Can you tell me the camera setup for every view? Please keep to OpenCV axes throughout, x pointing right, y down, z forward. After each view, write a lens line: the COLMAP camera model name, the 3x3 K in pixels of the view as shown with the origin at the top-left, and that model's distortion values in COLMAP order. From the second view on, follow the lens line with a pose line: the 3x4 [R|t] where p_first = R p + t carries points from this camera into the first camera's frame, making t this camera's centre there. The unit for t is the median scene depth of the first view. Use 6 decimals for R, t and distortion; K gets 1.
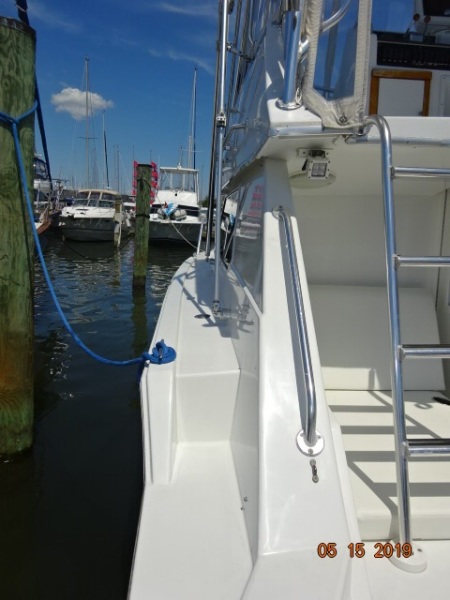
lens RADIAL K [[443.0, 0, 222.9], [0, 443.0, 301.9], [0, 0, 1]] dist [0.012946, -0.018717]
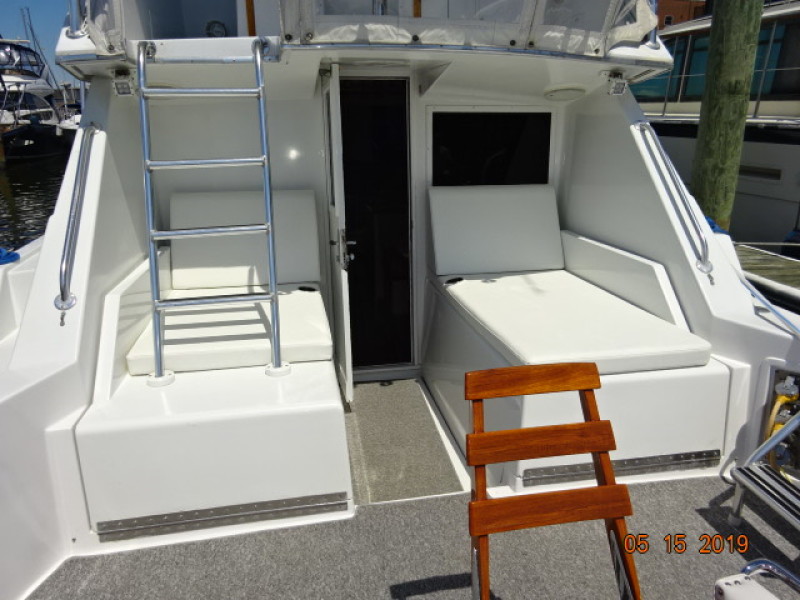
lens RADIAL K [[590.7, 0, 401.3], [0, 590.7, 301.3], [0, 0, 1]] dist [0.012946, -0.018717]
pose [[0.991904, -0.075788, 0.101895, 0.775456], [0.063557, 0.990937, 0.118344, 0.122031], [-0.109940, -0.110910, 0.987731, -0.697768]]
